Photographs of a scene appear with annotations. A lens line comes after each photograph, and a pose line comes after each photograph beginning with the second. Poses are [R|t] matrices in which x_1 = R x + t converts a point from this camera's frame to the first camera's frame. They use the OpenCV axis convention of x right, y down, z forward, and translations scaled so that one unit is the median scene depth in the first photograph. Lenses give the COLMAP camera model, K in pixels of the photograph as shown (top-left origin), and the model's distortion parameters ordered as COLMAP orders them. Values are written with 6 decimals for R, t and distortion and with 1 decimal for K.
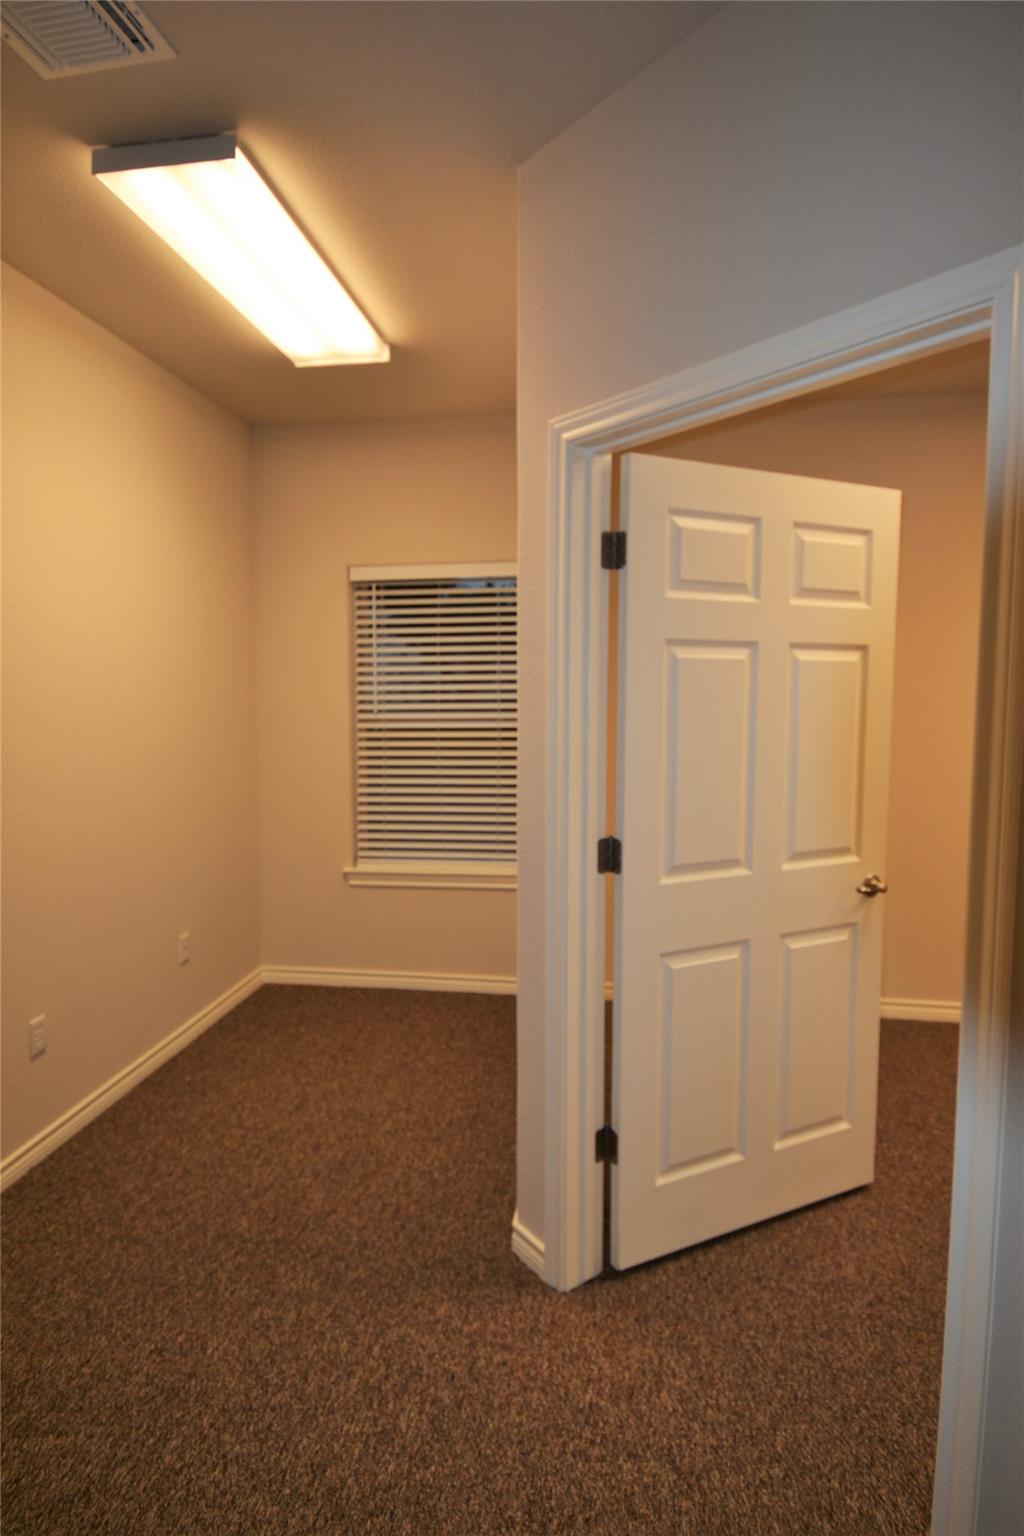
lens RADIAL K [[812.4, 0, 512.0], [0, 812.4, 768.0], [0, 0, 1]] dist [0.002402, -0.018548]
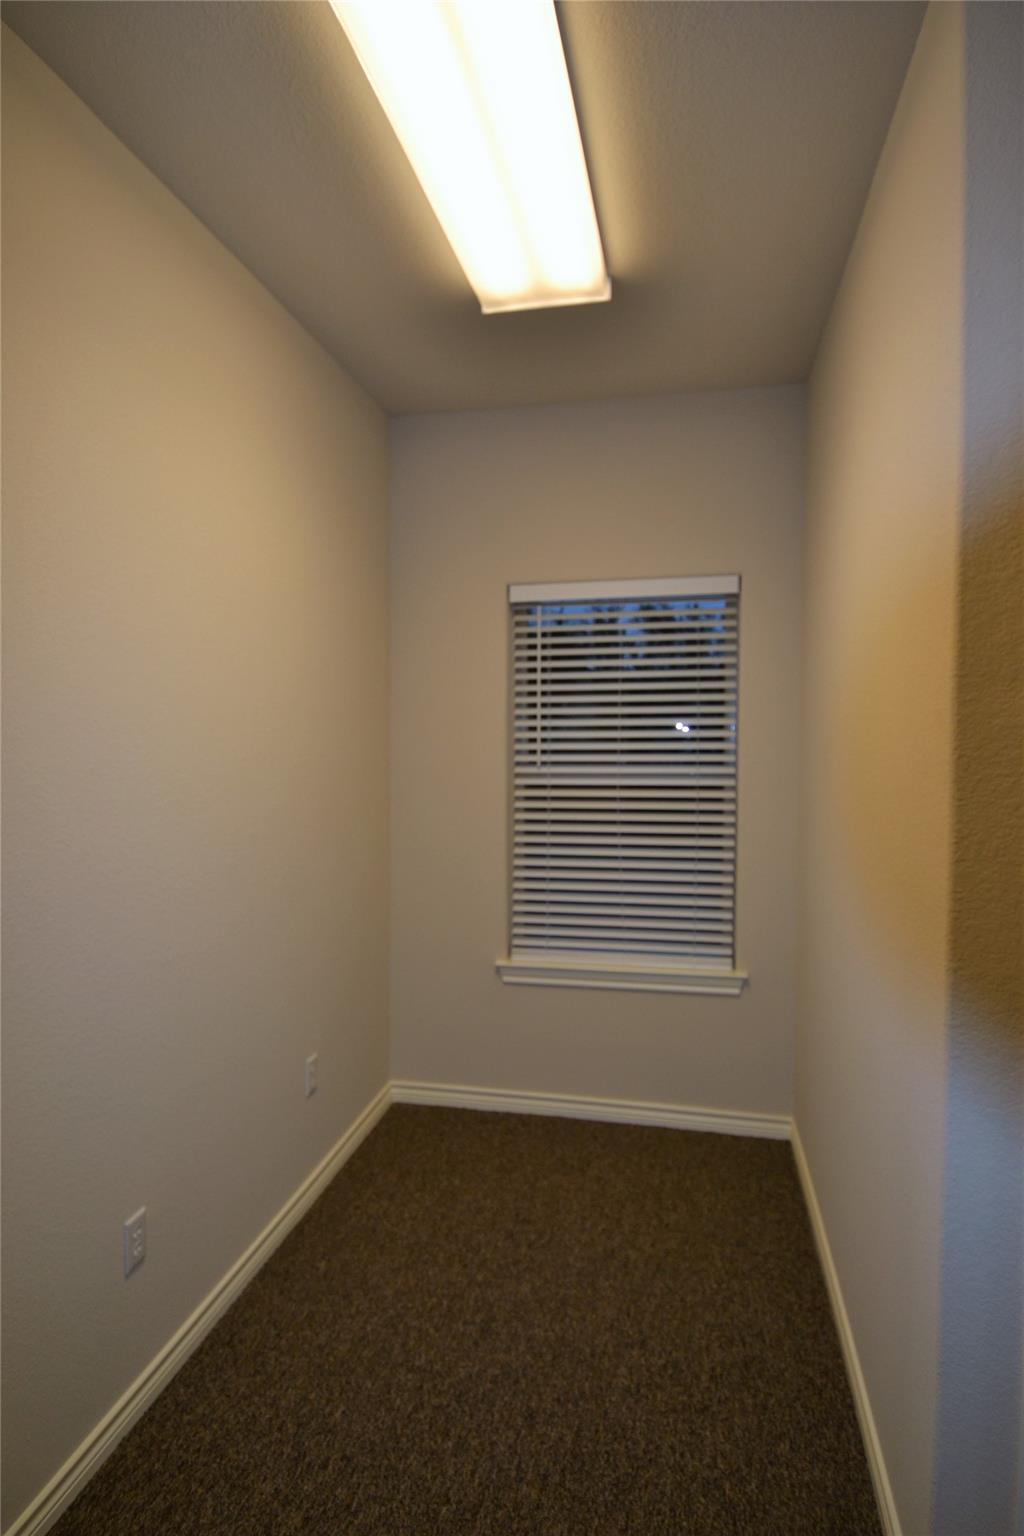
lens RADIAL K [[812.4, 0, 512.0], [0, 812.4, 768.0], [0, 0, 1]] dist [0.002402, -0.018548]
pose [[0.997872, 0.003024, -0.065134, -0.170428], [-0.006063, 0.998900, -0.046499, -0.034218], [0.064922, 0.046795, 0.996793, 0.241950]]
